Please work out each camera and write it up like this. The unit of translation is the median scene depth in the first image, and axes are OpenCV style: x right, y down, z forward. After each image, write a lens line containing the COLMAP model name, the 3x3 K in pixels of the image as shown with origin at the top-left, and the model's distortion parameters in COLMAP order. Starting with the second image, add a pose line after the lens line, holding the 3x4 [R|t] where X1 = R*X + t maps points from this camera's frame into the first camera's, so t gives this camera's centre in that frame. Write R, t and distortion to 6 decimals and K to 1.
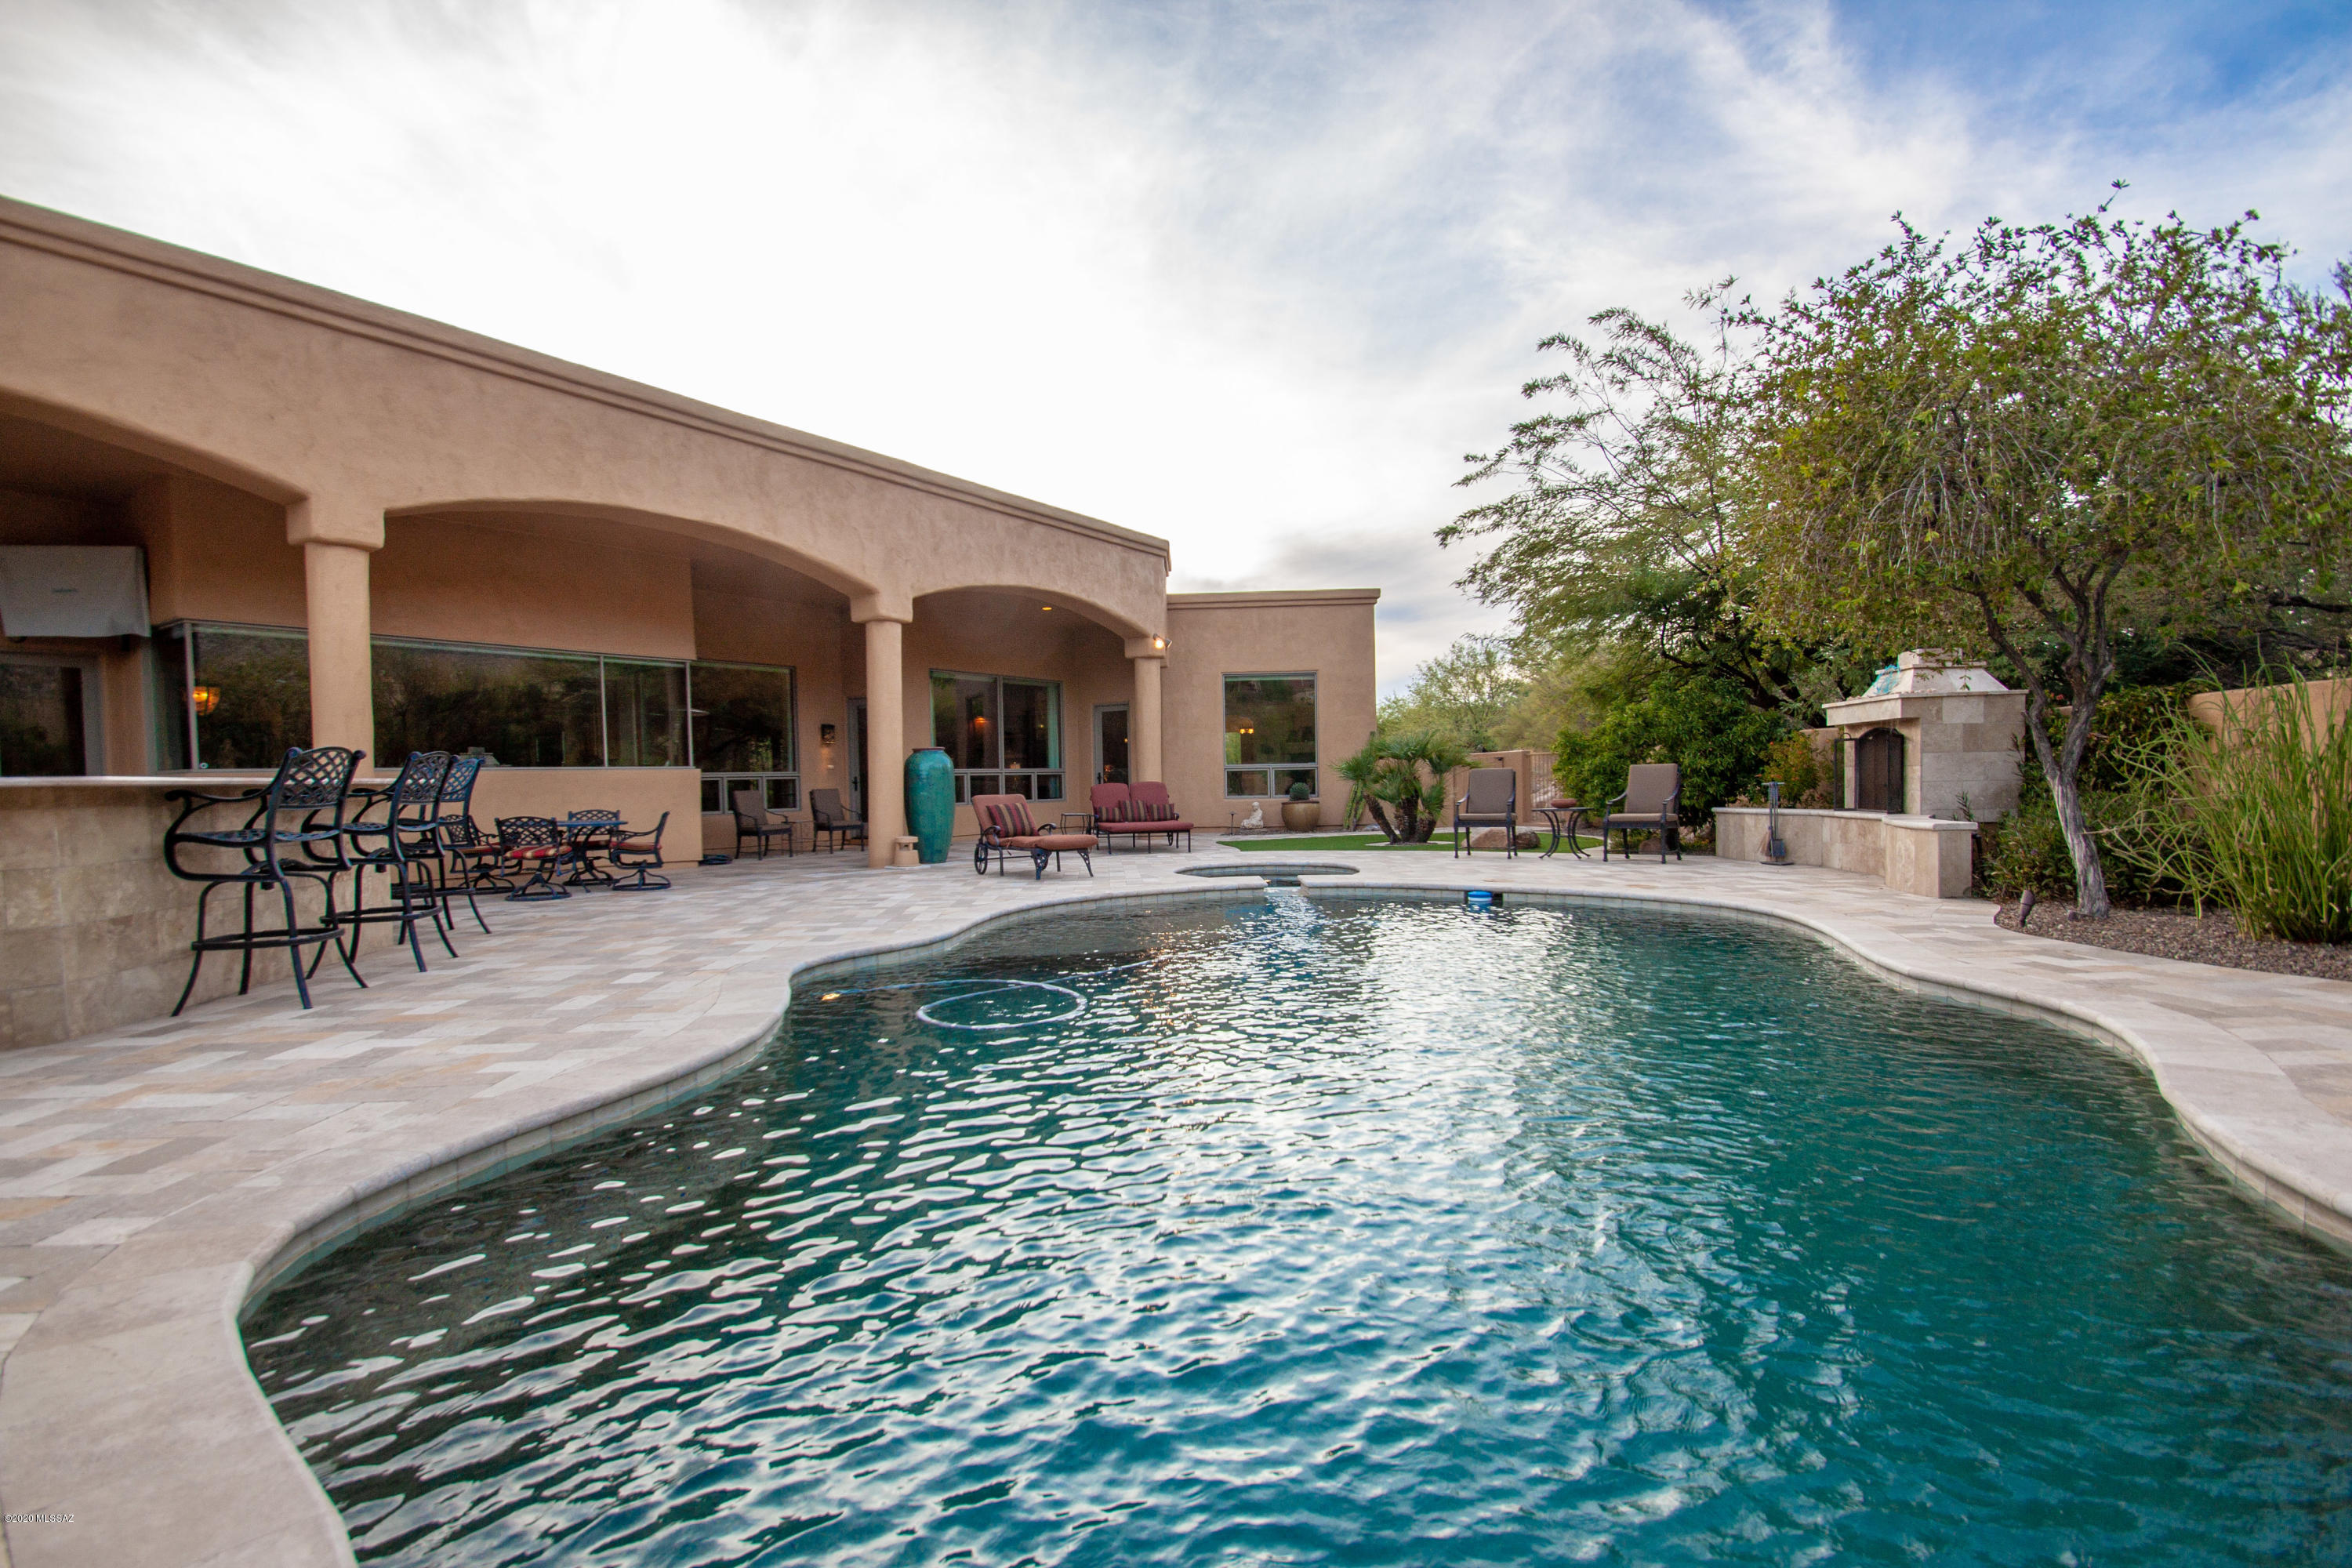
lens RADIAL K [[1092.0, 0, 1162.1], [0, 1092.0, 820.5], [0, 0, 1]] dist [0.012321, -0.016456]
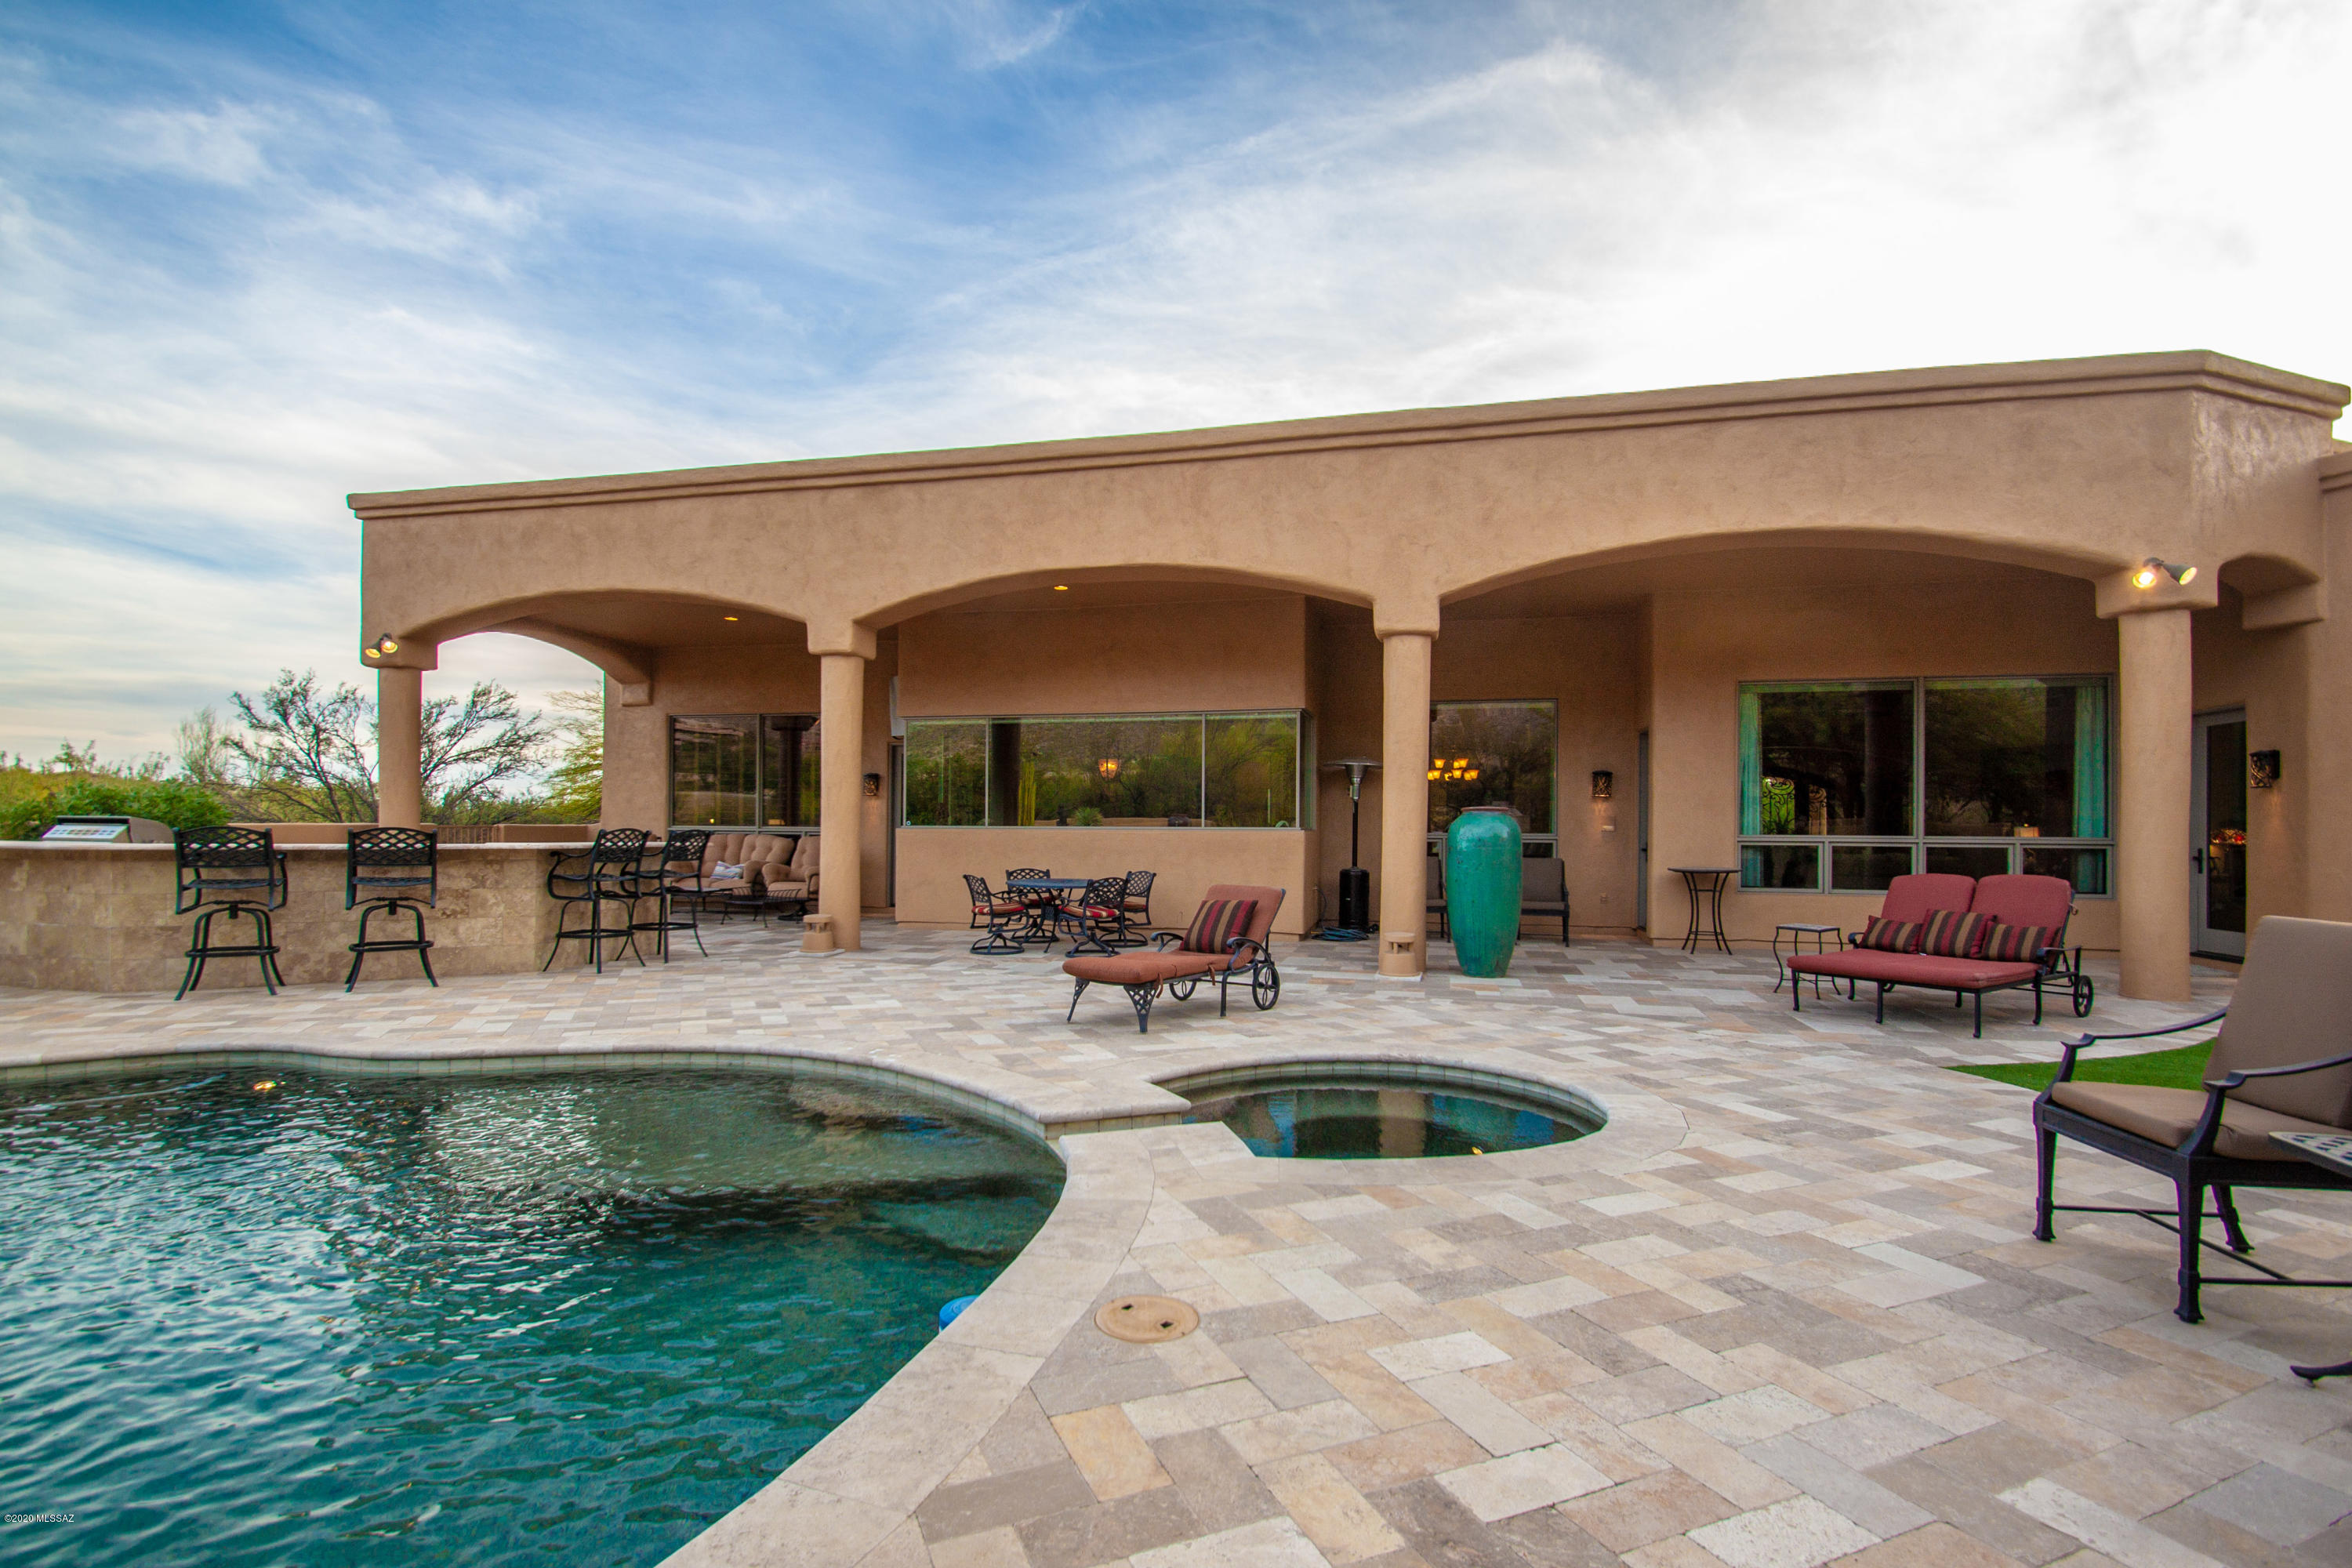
lens RADIAL K [[1092.0, 0, 1162.1], [0, 1092.0, 820.5], [0, 0, 1]] dist [0.012321, -0.016456]
pose [[0.369075, 0.000005, -0.929400, 0.468052], [-0.049109, 0.998603, -0.019496, -0.045441], [0.928101, 0.052837, 0.368559, 0.743411]]
